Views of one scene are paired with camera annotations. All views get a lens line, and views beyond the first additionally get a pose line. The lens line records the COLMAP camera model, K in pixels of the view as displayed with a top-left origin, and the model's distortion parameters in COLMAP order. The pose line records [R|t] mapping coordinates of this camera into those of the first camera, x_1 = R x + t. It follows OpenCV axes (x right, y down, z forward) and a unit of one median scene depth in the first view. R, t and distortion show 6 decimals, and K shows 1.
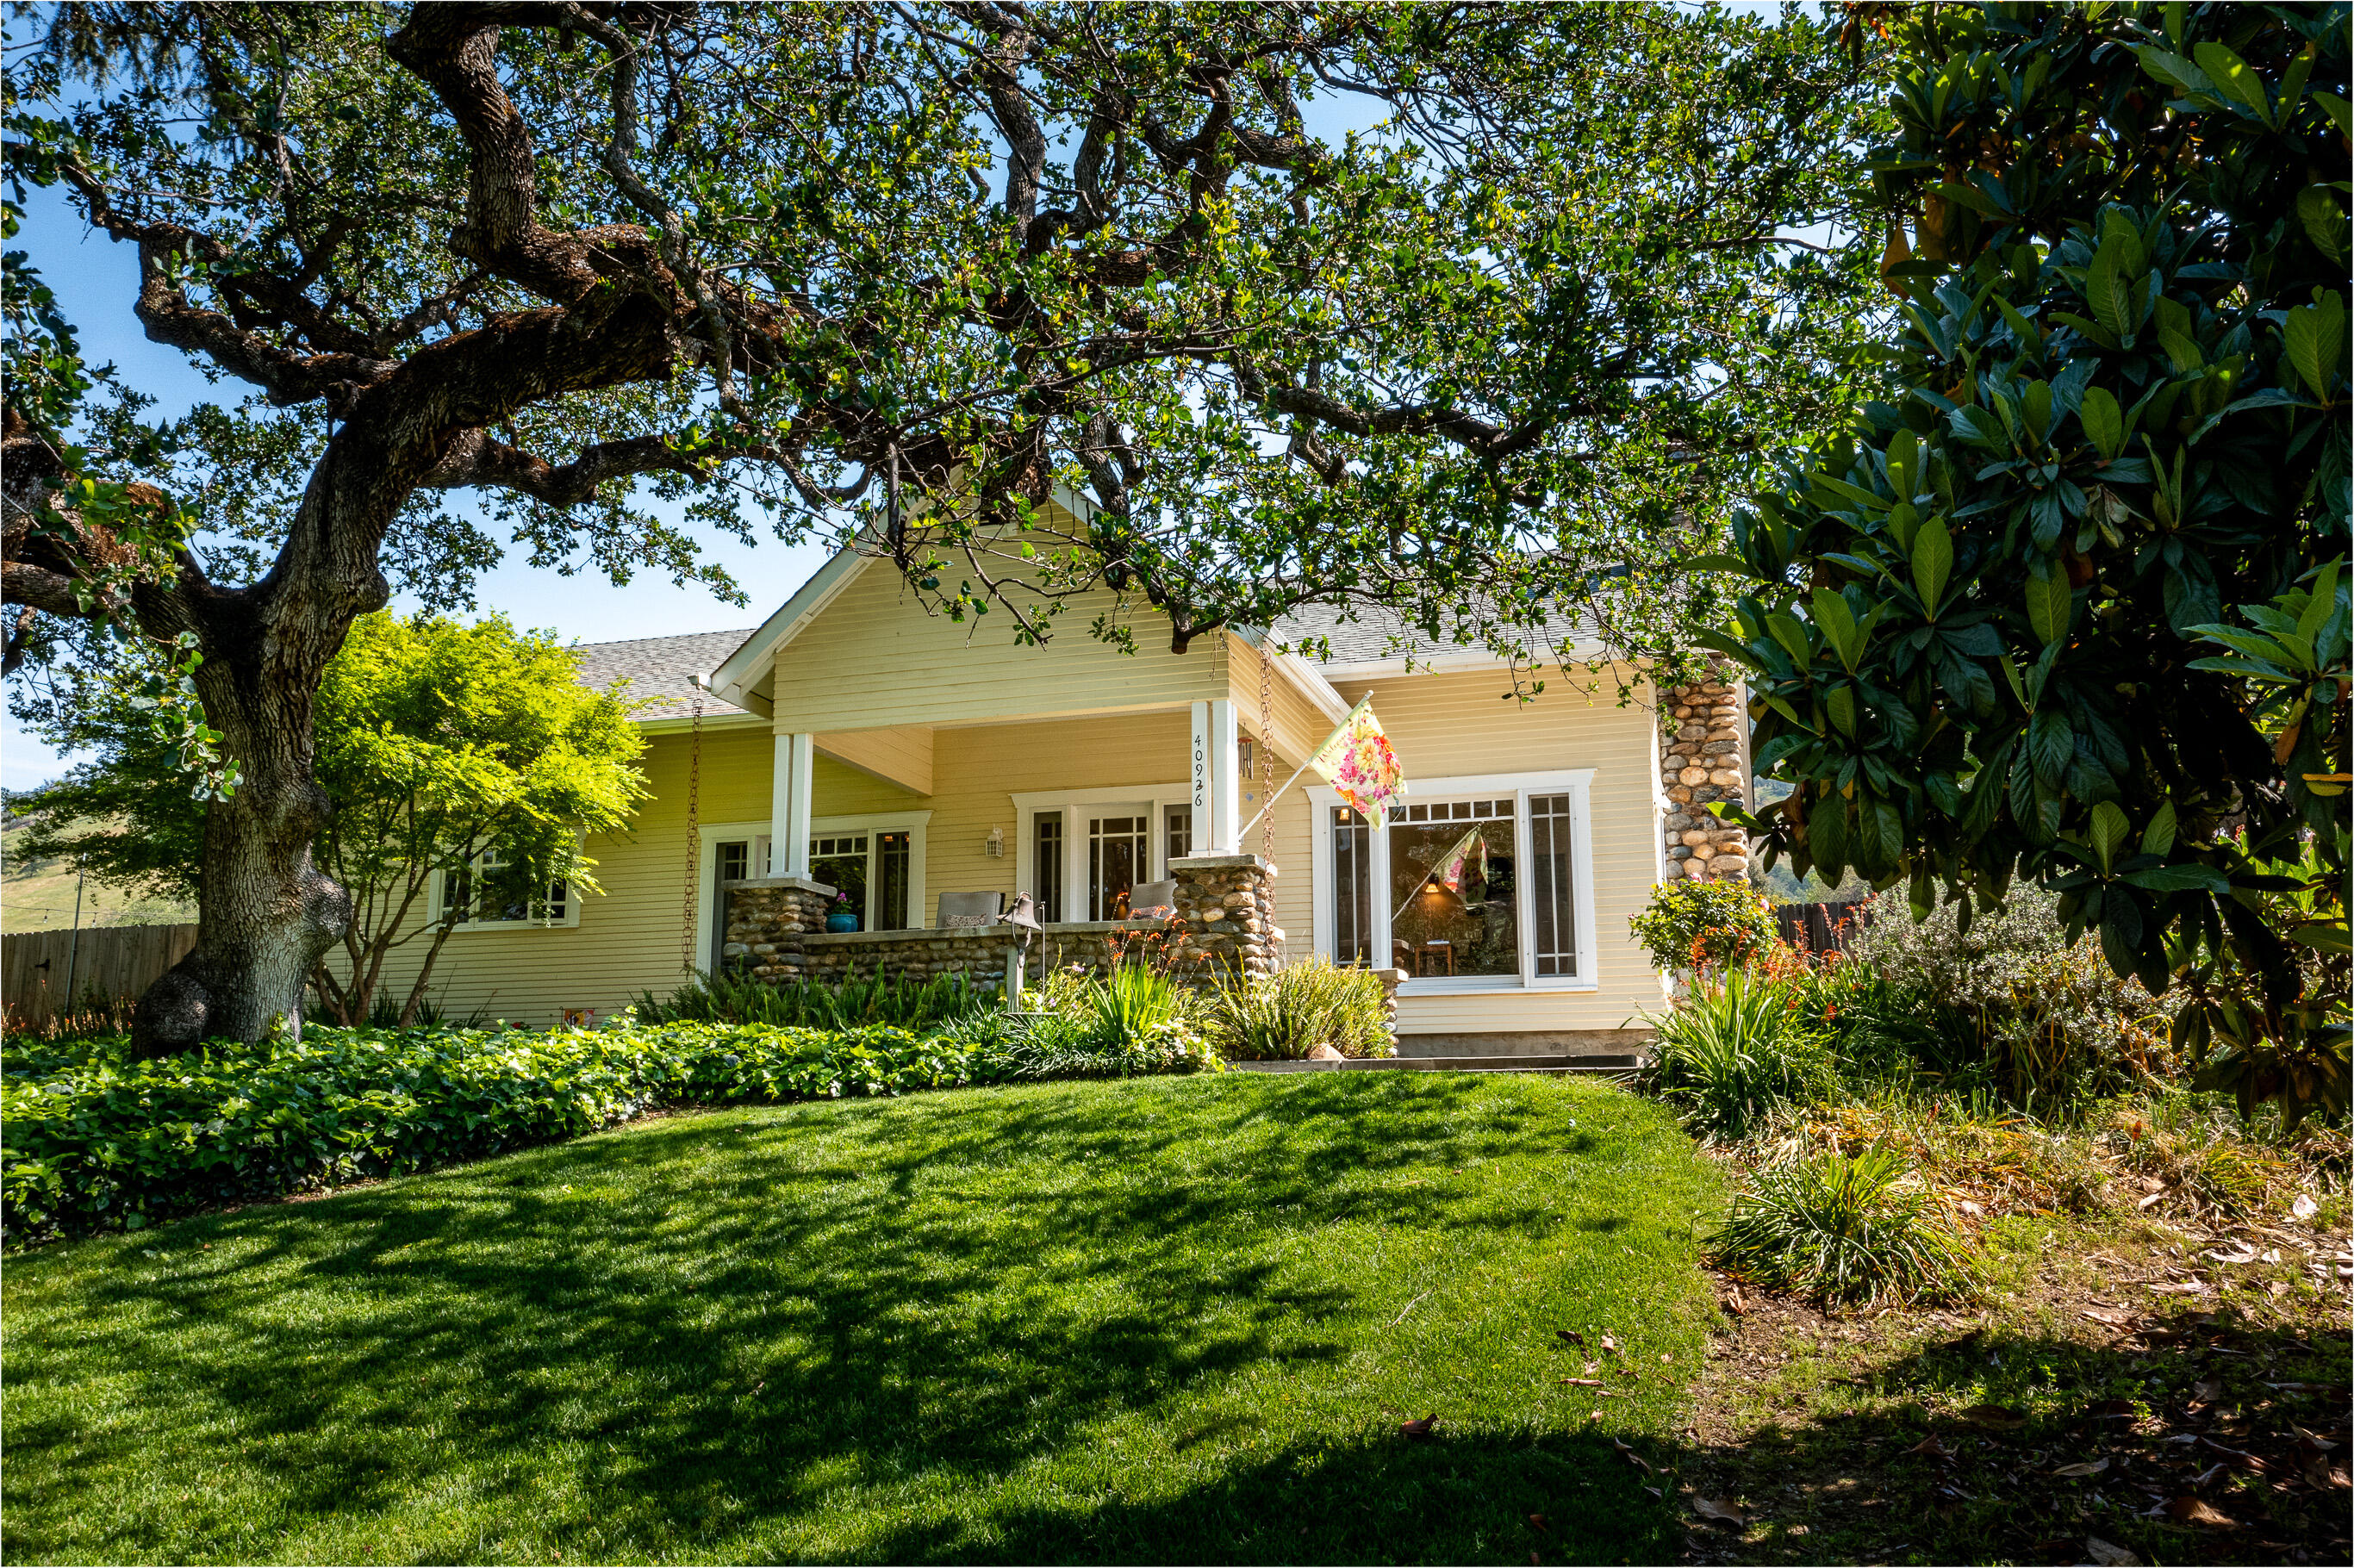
lens RADIAL K [[1878.2, 0, 1177.0], [0, 1878.2, 784.0], [0, 0, 1]] dist [-0.007732, 0.007551]
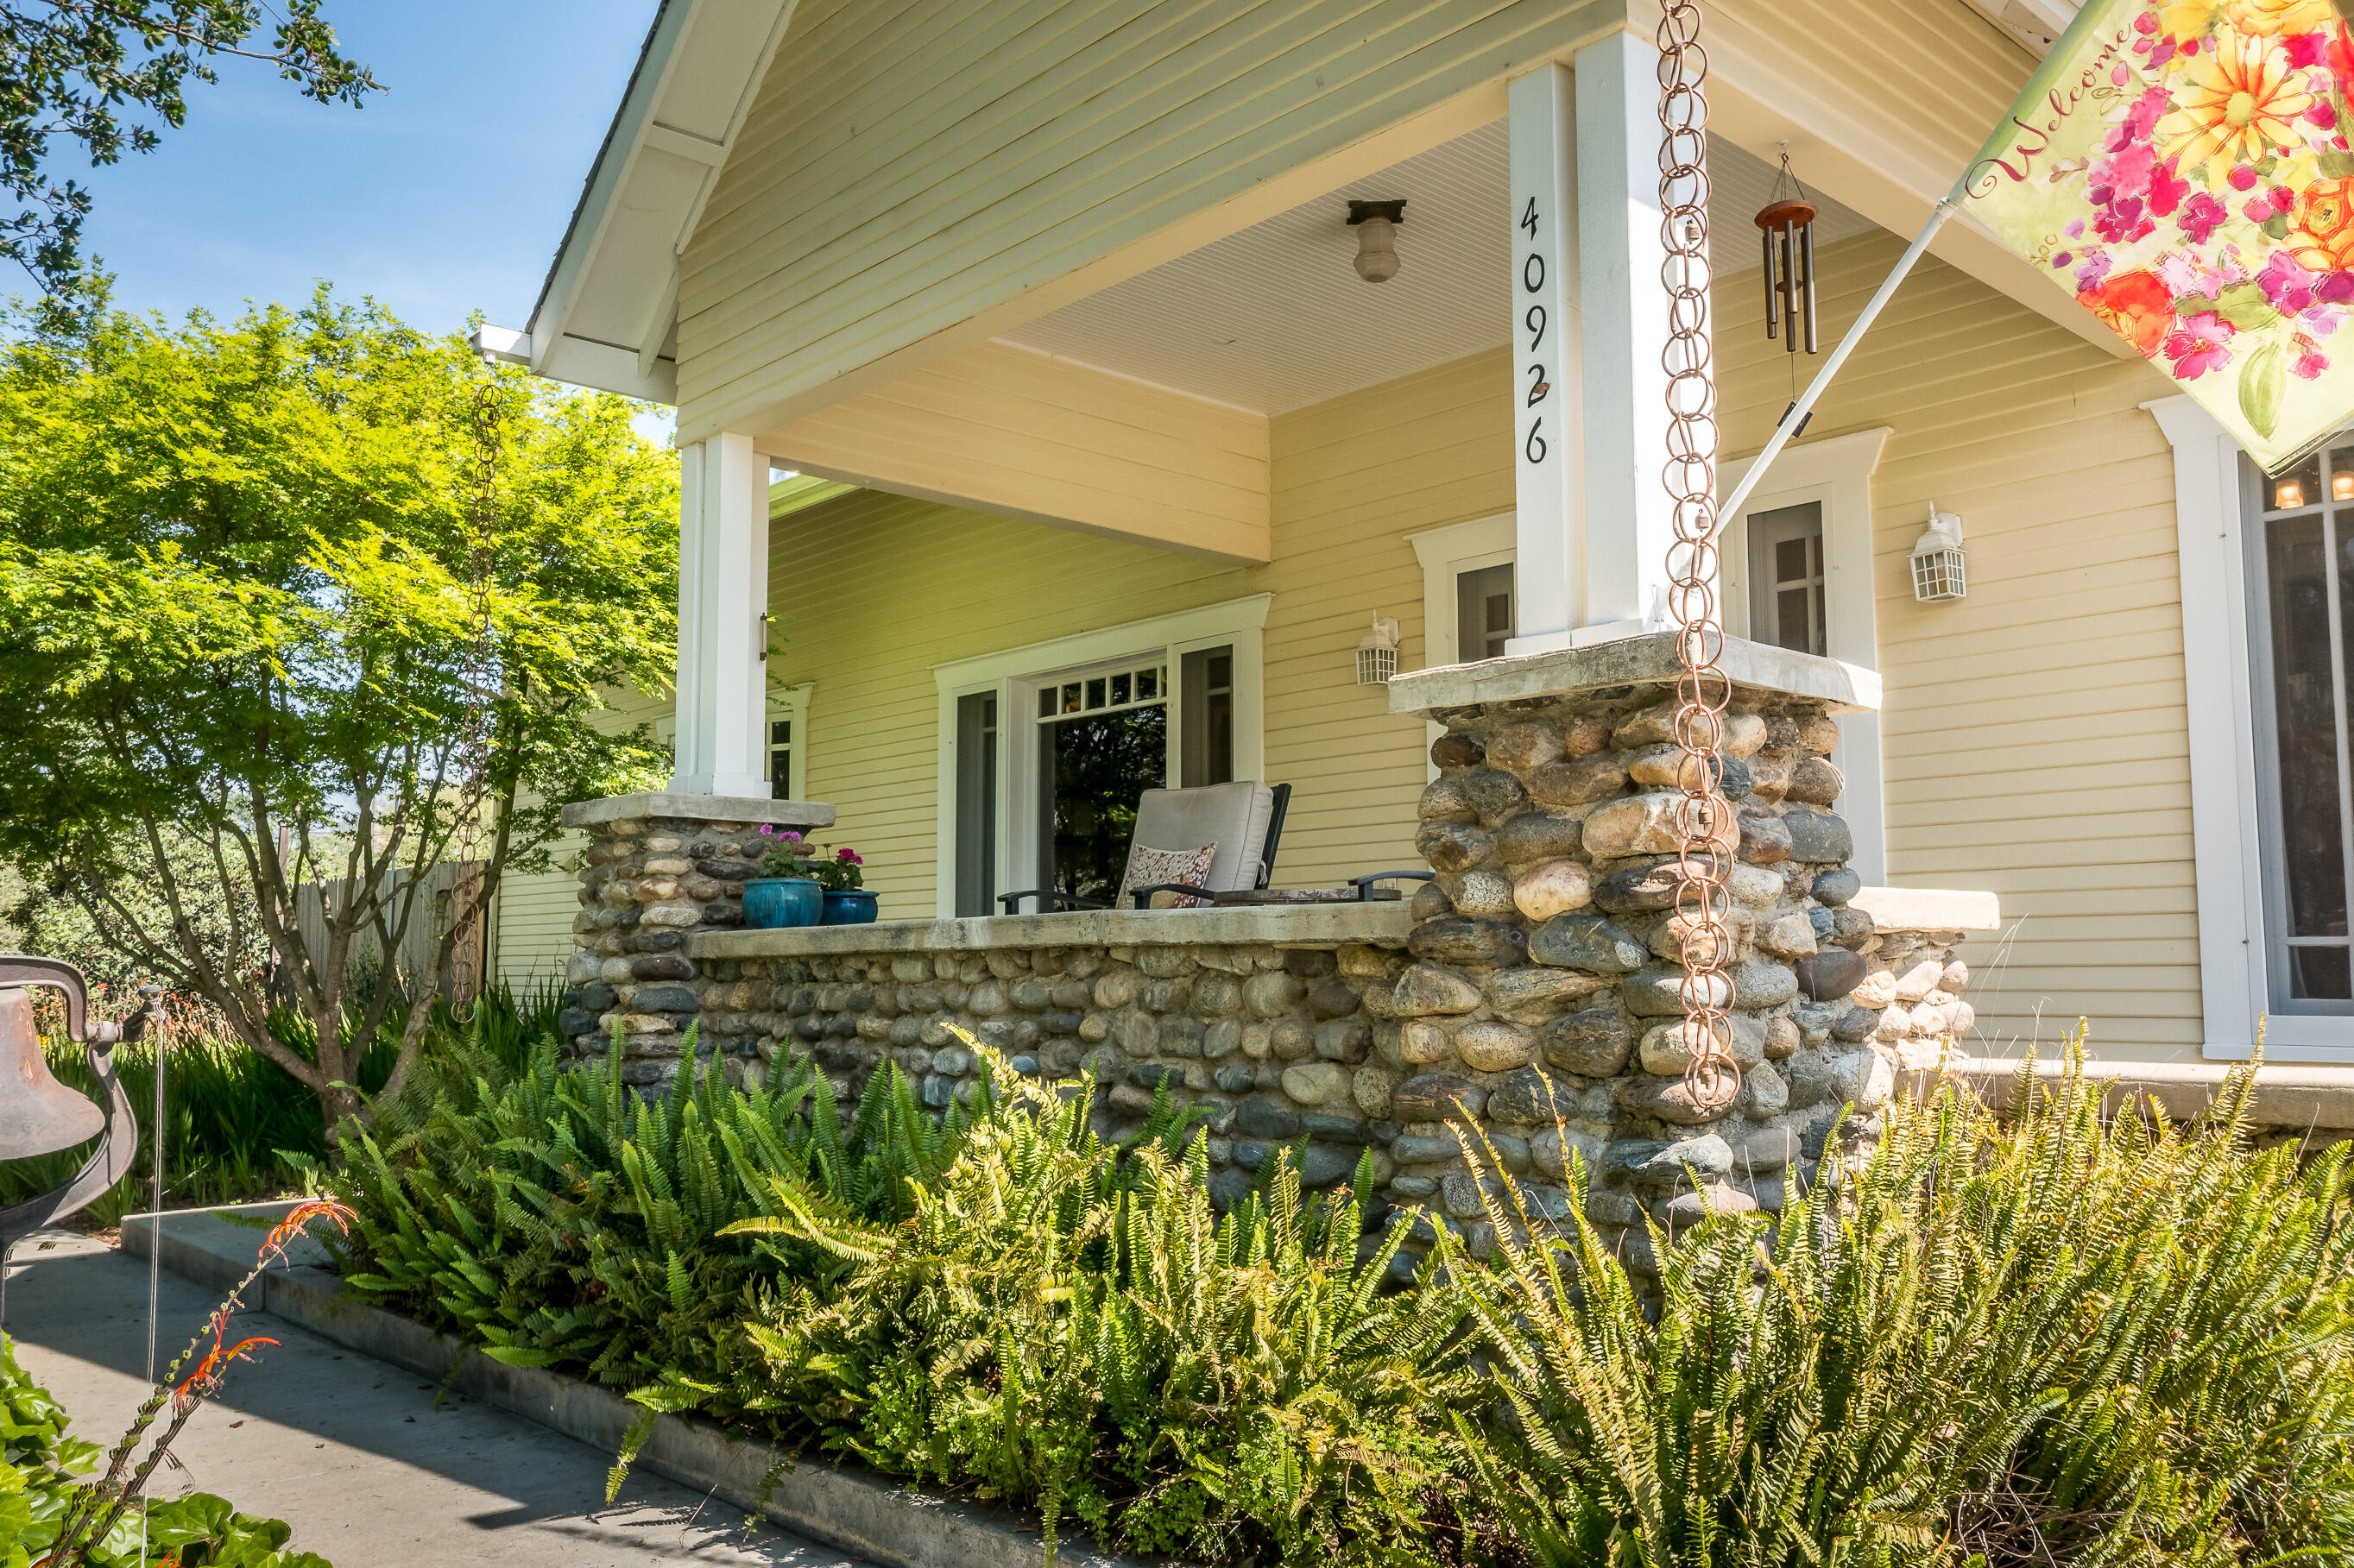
lens RADIAL K [[1878.1, 0, 1177.0], [0, 1878.1, 784.0], [0, 0, 1]] dist [-0.007732, 0.007551]
pose [[0.859453, -0.051079, -0.508657, 0.134934], [0.100162, 0.992536, 0.069569, 0.044564], [0.501307, -0.110740, 0.858154, 1.009328]]
